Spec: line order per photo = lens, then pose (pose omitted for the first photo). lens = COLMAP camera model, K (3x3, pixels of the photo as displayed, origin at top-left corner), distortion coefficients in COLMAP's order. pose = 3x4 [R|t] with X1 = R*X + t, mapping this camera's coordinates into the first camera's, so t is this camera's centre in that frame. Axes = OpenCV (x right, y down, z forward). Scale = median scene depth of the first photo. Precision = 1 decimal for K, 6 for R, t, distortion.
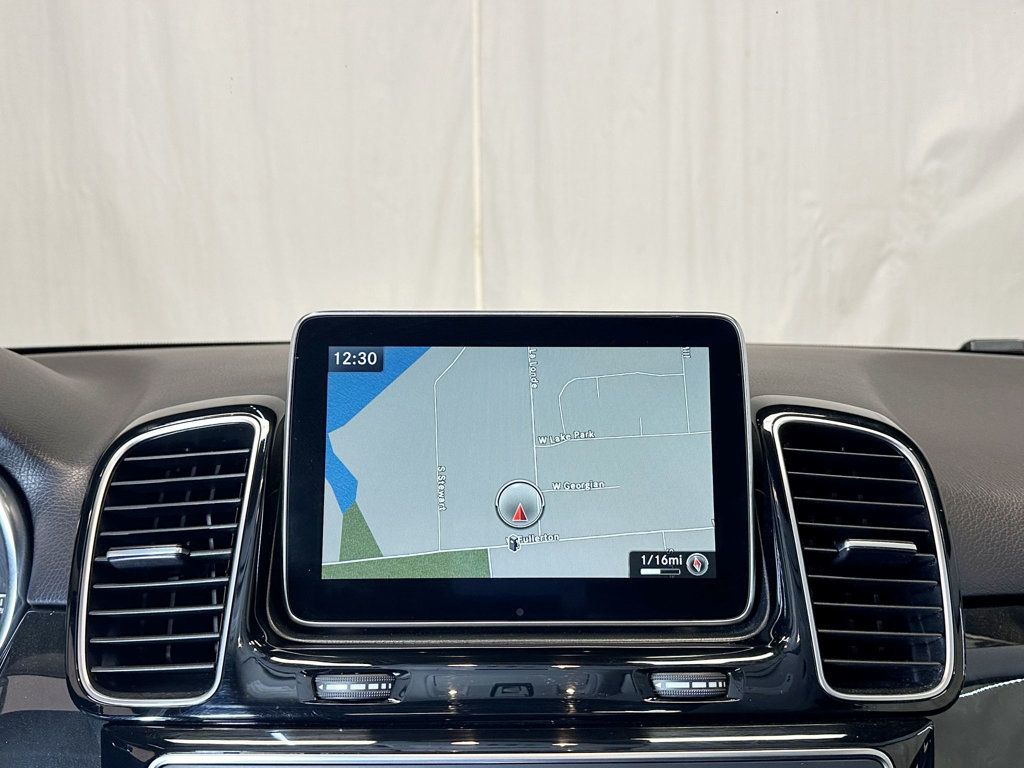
lens RADIAL K [[1000.5, 0, 512.1], [0, 1000.5, 388.2], [0, 0, 1]] dist [0.058195, 0.000000]
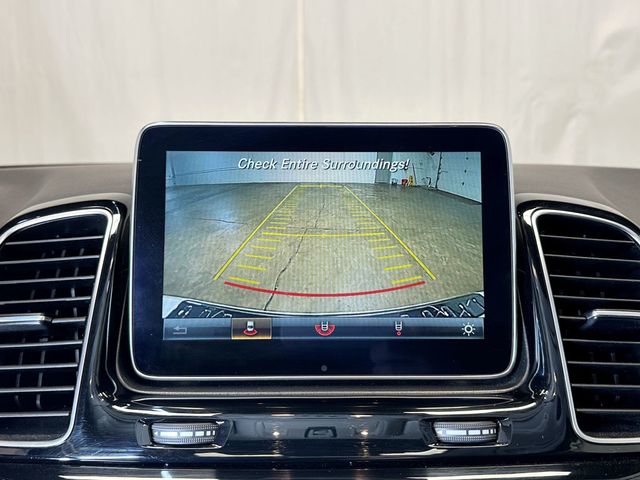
lens RADIAL K [[625.3, 0, 319.0], [0, 625.3, 245.4], [0, 0, 1]] dist [0.058195, 0.000000]
pose [[0.999941, 0.000339, -0.010898, 0.009577], [0.000350, 0.998006, 0.063116, 0.025007], [0.010897, -0.063117, 0.997947, 0.243297]]
